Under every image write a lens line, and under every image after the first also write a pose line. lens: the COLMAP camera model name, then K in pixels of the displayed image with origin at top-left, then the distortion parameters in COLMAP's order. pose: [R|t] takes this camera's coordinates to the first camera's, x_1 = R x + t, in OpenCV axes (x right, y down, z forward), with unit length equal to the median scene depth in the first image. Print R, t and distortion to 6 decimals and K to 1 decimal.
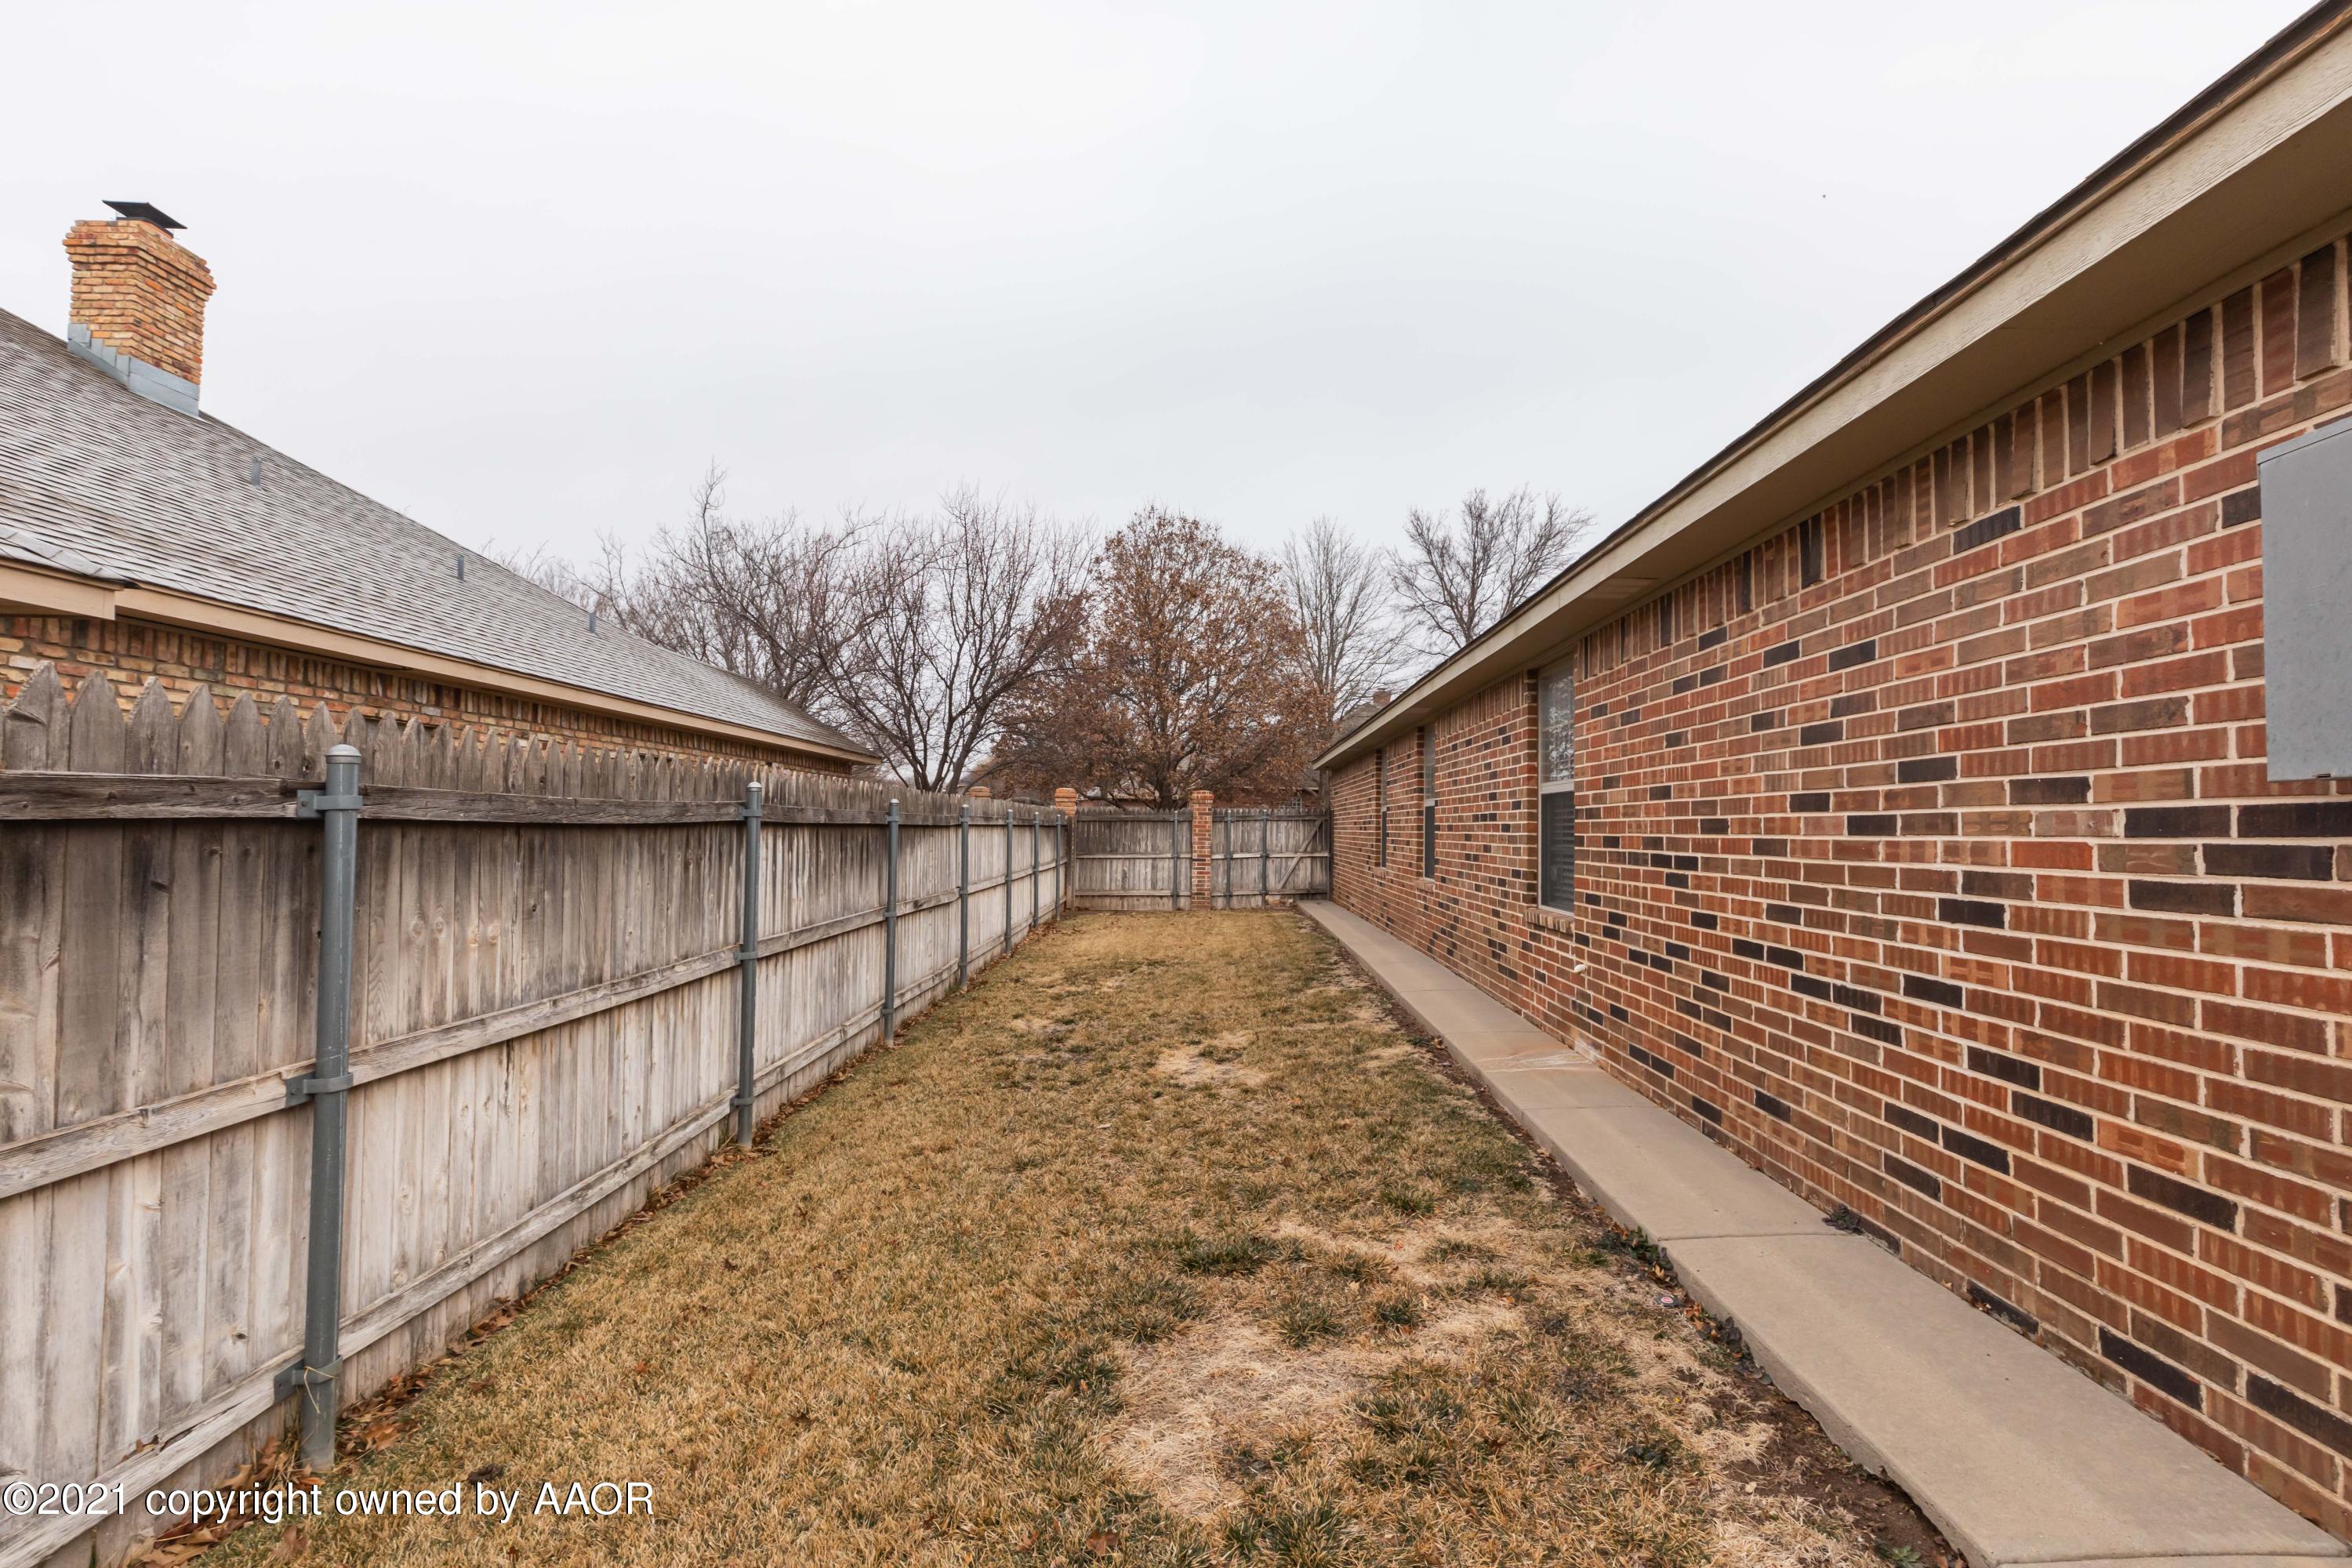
lens RADIAL K [[1034.9, 0, 1172.8], [0, 1034.9, 788.4], [0, 0, 1]] dist [0.007072, -0.001766]
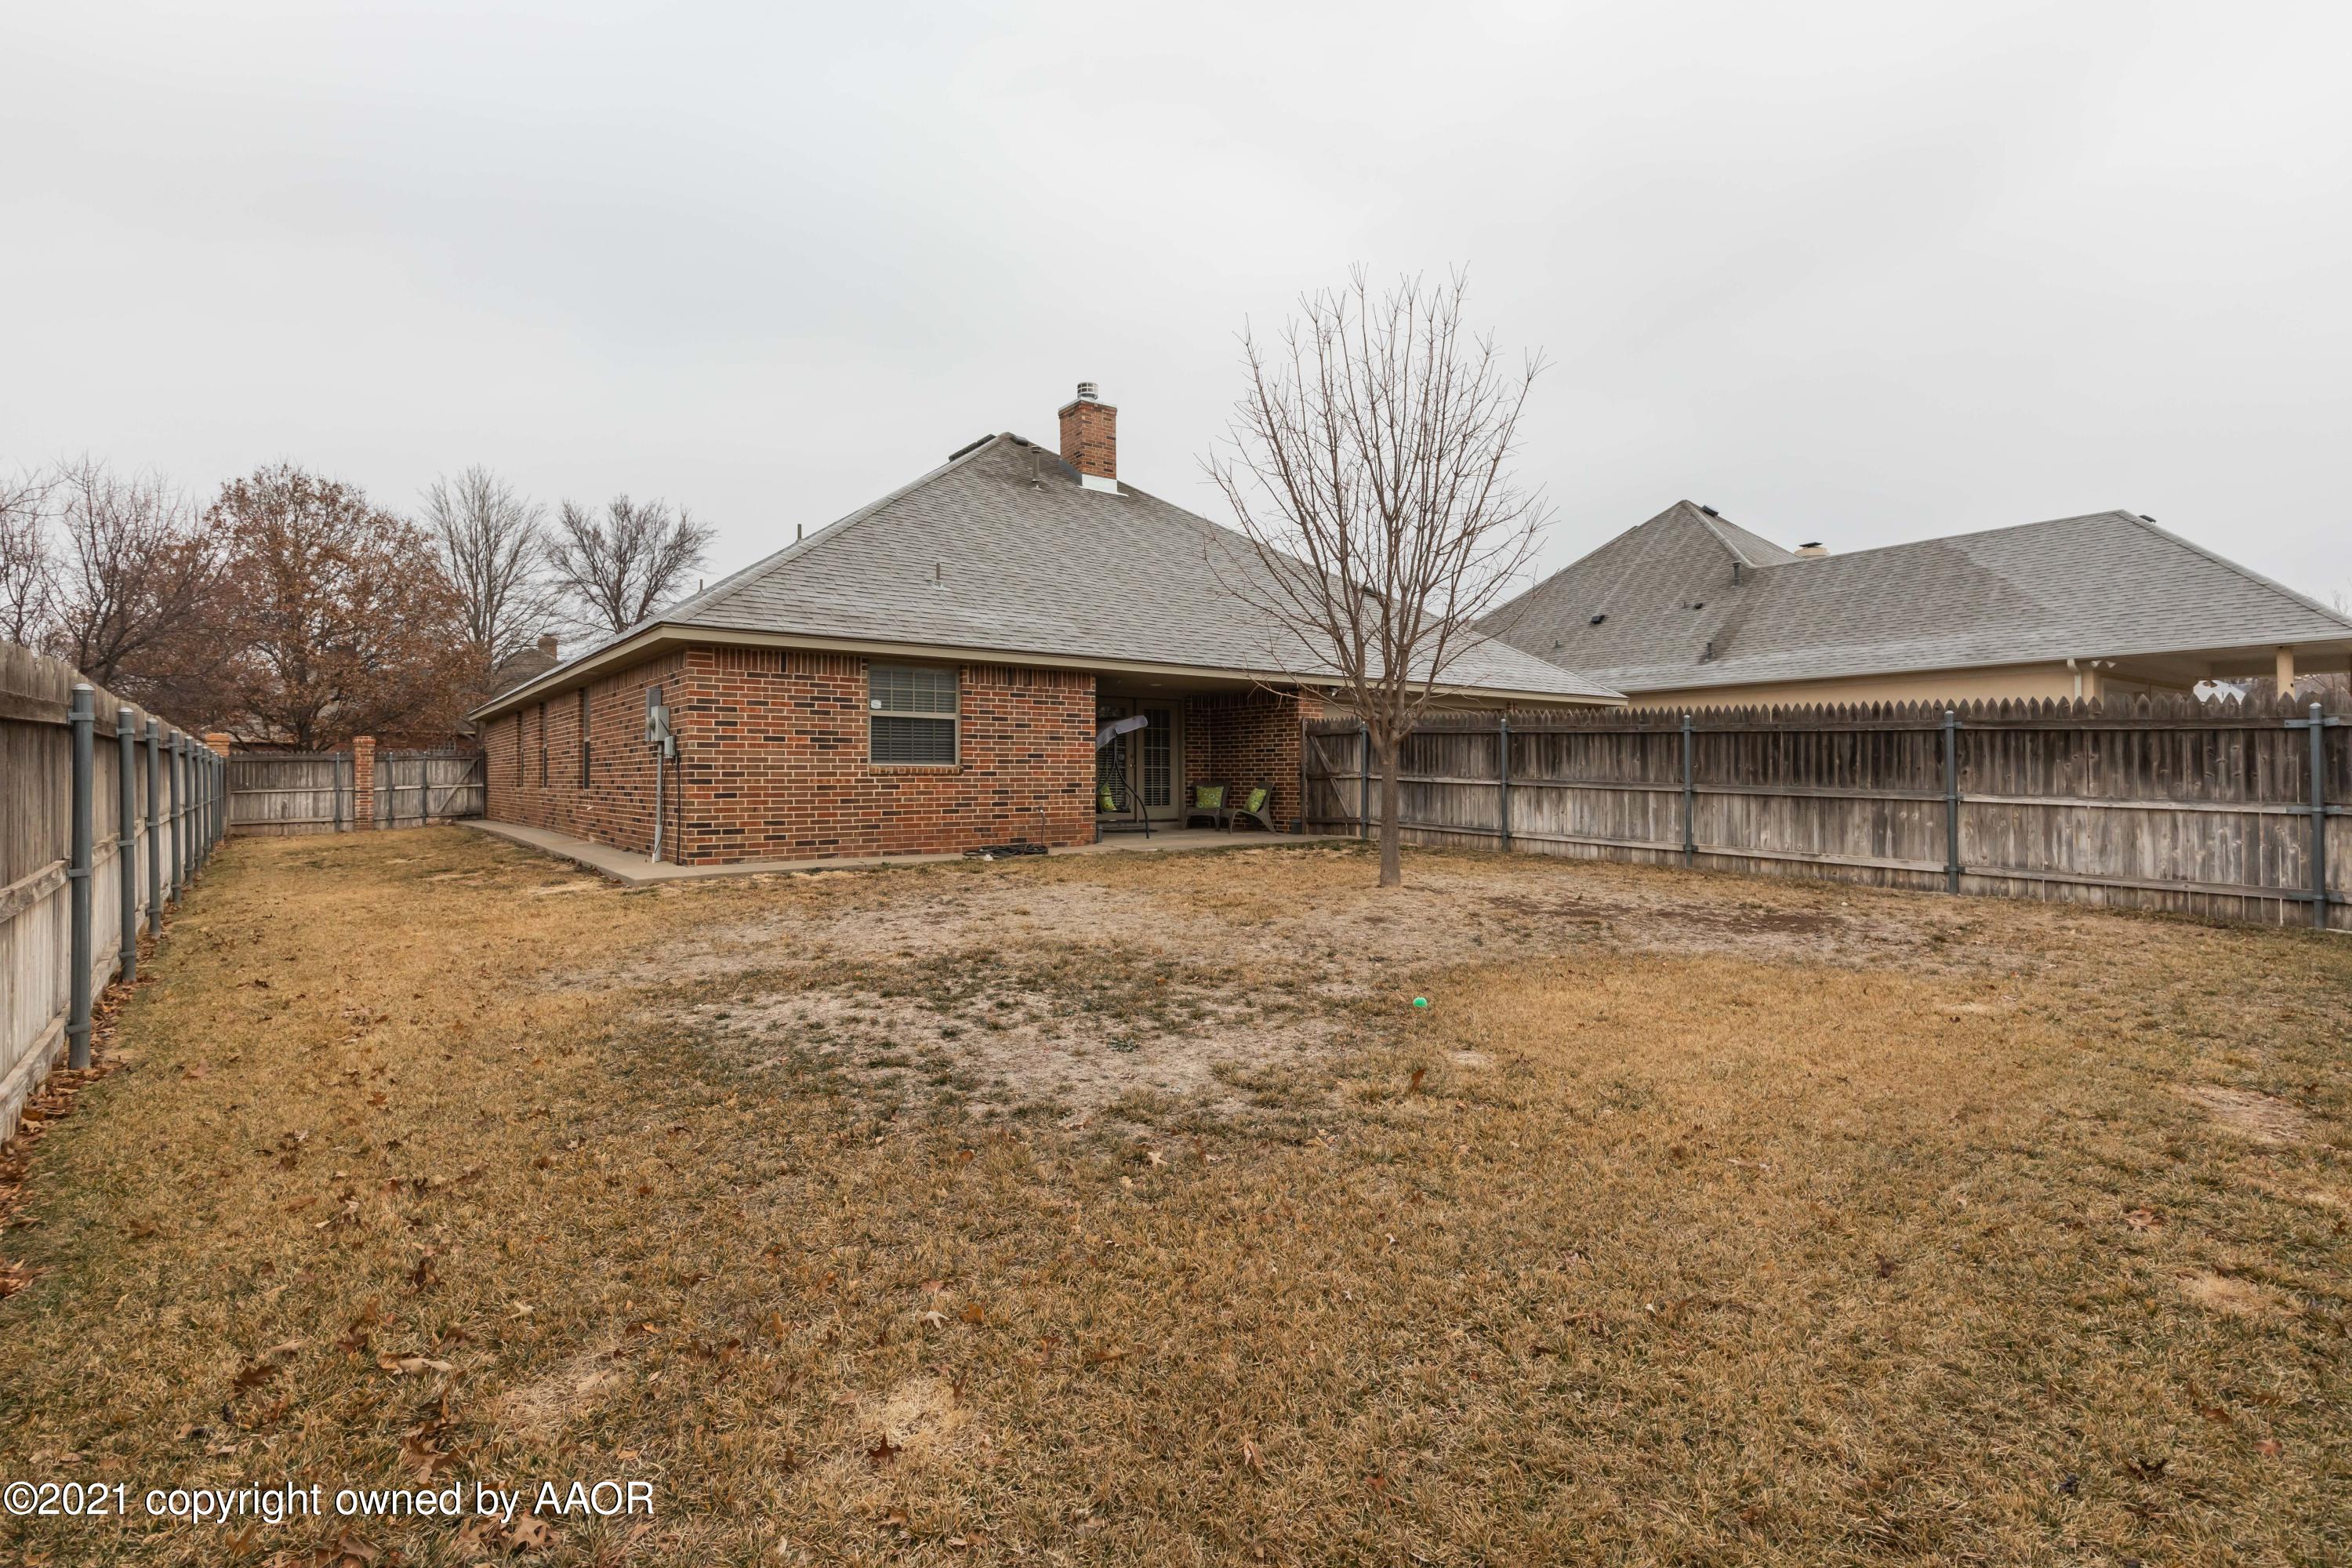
lens RADIAL K [[1091.3, 0, 1161.1], [0, 1091.3, 762.0], [0, 0, 1]] dist [0.014059, 0.000736]
pose [[0.767336, -0.011260, 0.641146, -0.060755], [-0.007531, 0.999619, 0.026568, -0.006851], [-0.641201, -0.025215, 0.766959, -0.459375]]
